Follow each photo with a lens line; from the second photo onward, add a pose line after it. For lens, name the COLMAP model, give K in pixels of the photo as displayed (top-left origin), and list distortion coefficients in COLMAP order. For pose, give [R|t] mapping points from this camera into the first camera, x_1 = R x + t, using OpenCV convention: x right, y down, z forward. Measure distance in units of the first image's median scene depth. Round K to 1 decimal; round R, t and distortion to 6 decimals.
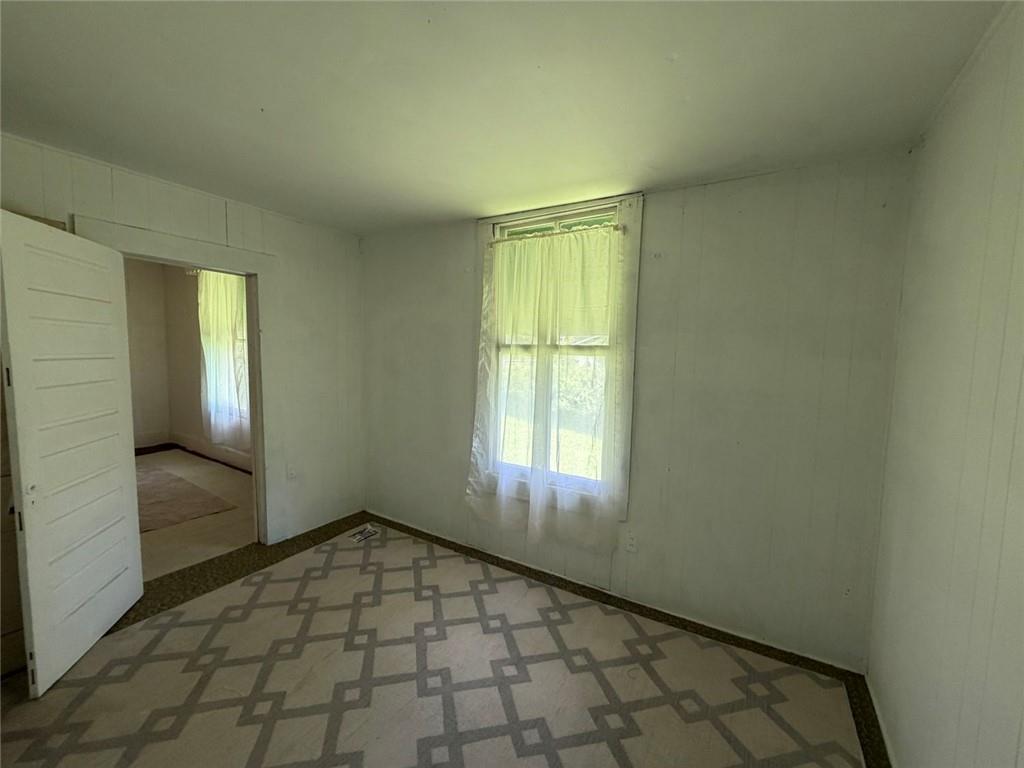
lens RADIAL K [[409.7, 0, 509.7], [0, 409.7, 384.8], [0, 0, 1]] dist [-0.002872, -0.000316]
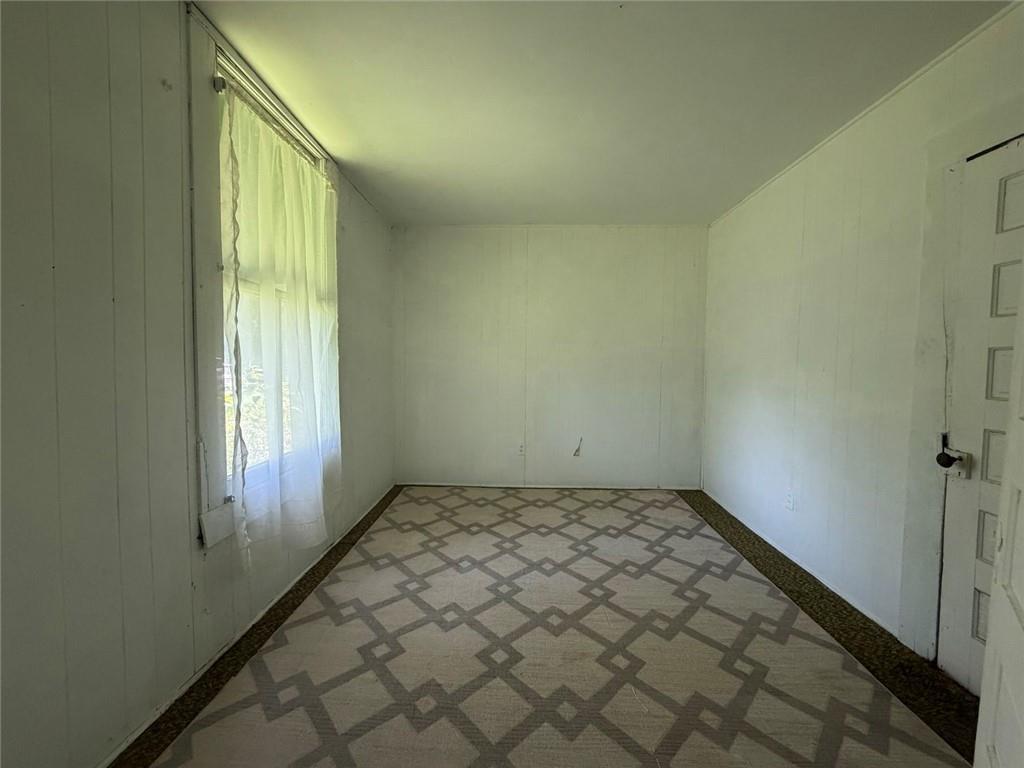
lens RADIAL K [[409.7, 0, 509.7], [0, 409.7, 384.8], [0, 0, 1]] dist [-0.002872, -0.000316]
pose [[-0.498331, -0.079808, 0.863306, -0.965803], [0.038693, 0.992715, 0.114106, 0.012704], [-0.866123, 0.090266, -0.491612, 1.262126]]
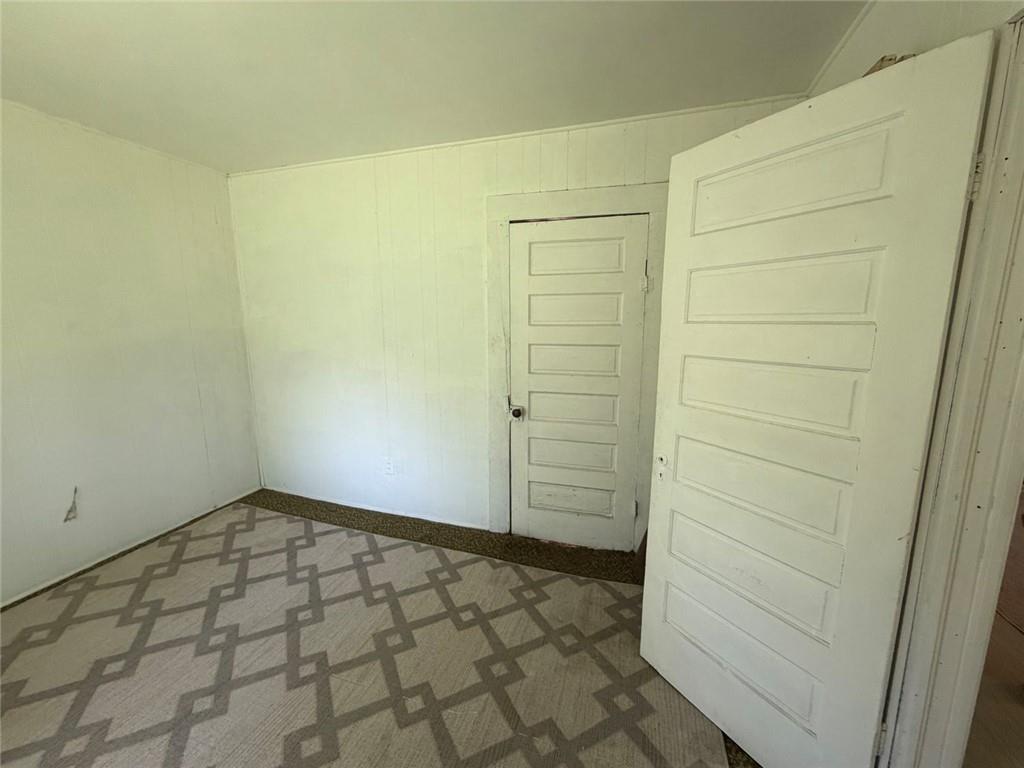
lens RADIAL K [[409.7, 0, 509.7], [0, 409.7, 384.8], [0, 0, 1]] dist [-0.002872, -0.000316]
pose [[-0.969597, 0.013390, -0.244339, -0.457312], [-0.044471, 0.972233, 0.229751, -0.087265], [0.240631, 0.233632, -0.942079, 1.332513]]
